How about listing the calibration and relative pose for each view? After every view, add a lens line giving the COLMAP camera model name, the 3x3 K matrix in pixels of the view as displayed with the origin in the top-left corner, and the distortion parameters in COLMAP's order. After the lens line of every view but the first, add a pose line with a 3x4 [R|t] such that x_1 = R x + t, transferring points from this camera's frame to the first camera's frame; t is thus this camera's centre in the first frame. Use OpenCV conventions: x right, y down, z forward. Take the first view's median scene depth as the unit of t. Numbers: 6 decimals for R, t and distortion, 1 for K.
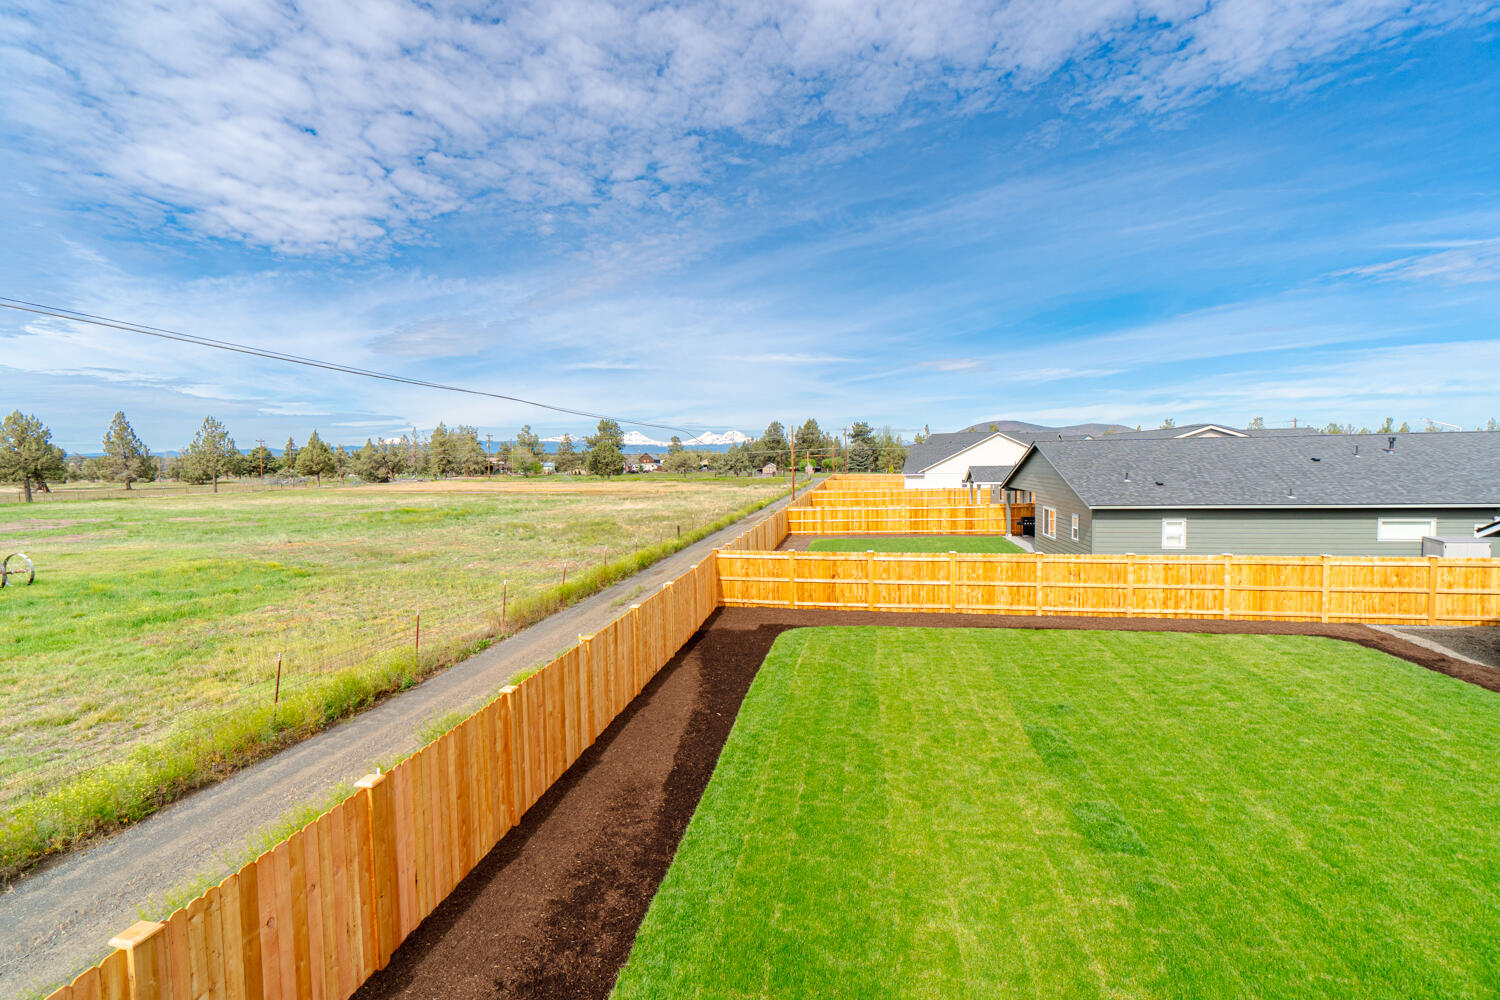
lens RADIAL K [[638.0, 0, 750.0], [0, 638.0, 500.0], [0, 0, 1]] dist [-0.000676, 0.000133]
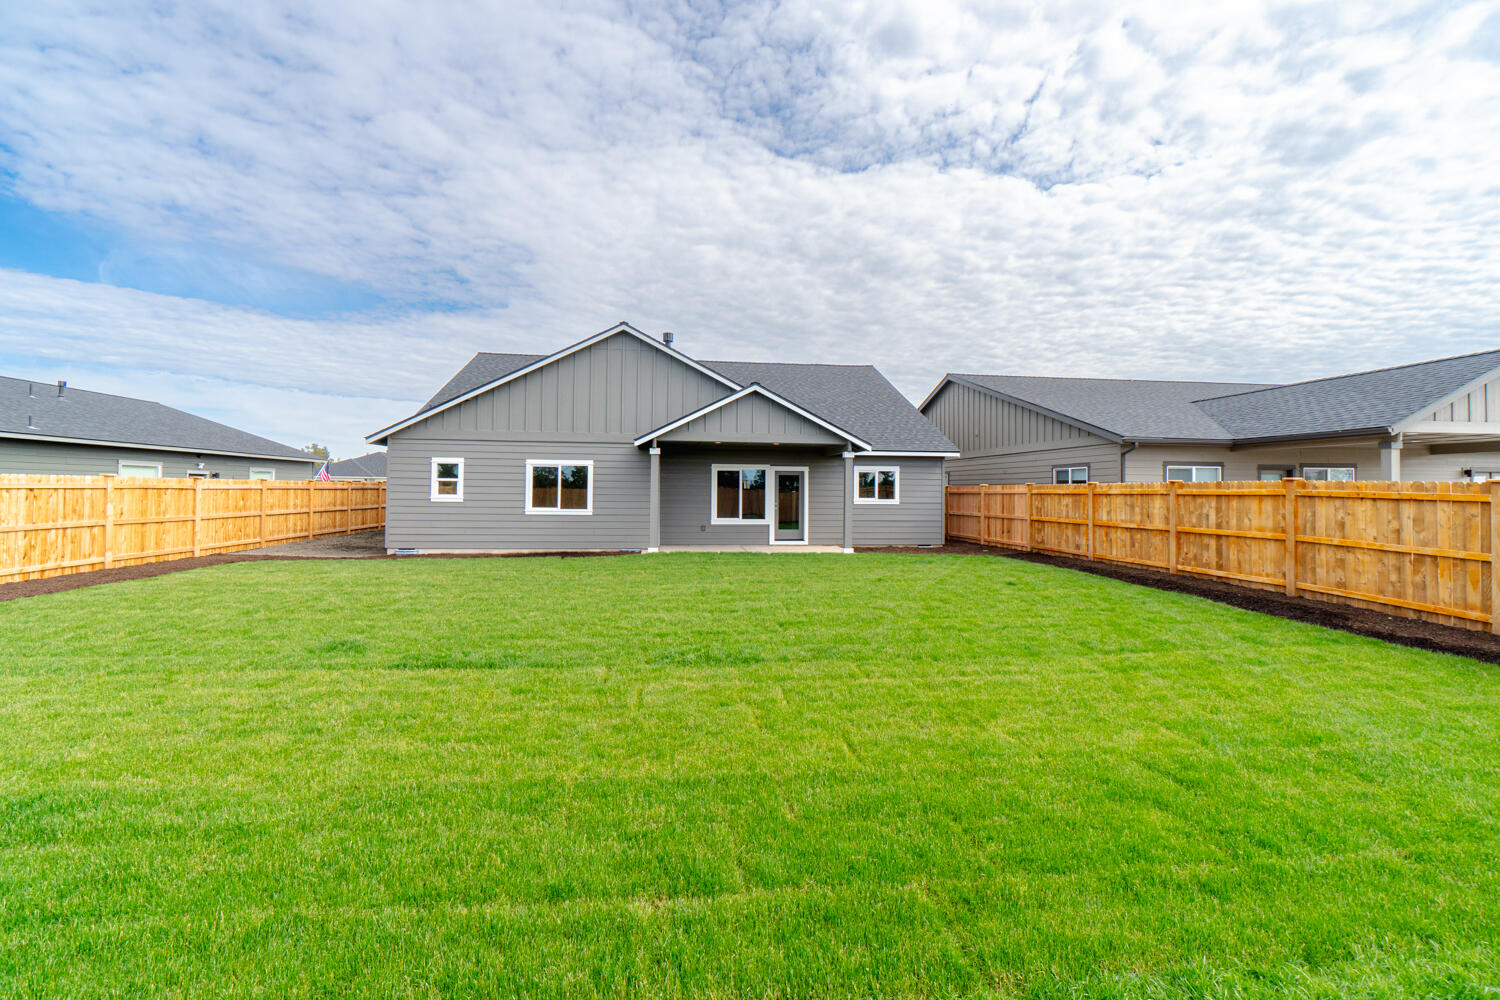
lens RADIAL K [[638.0, 0, 750.0], [0, 638.0, 500.0], [0, 0, 1]] dist [-0.000676, 0.000133]
pose [[-0.293272, -0.005895, 0.956011, -0.134210], [0.045212, 0.998777, 0.020028, 0.133710], [-0.954959, 0.049097, -0.292647, 0.541842]]
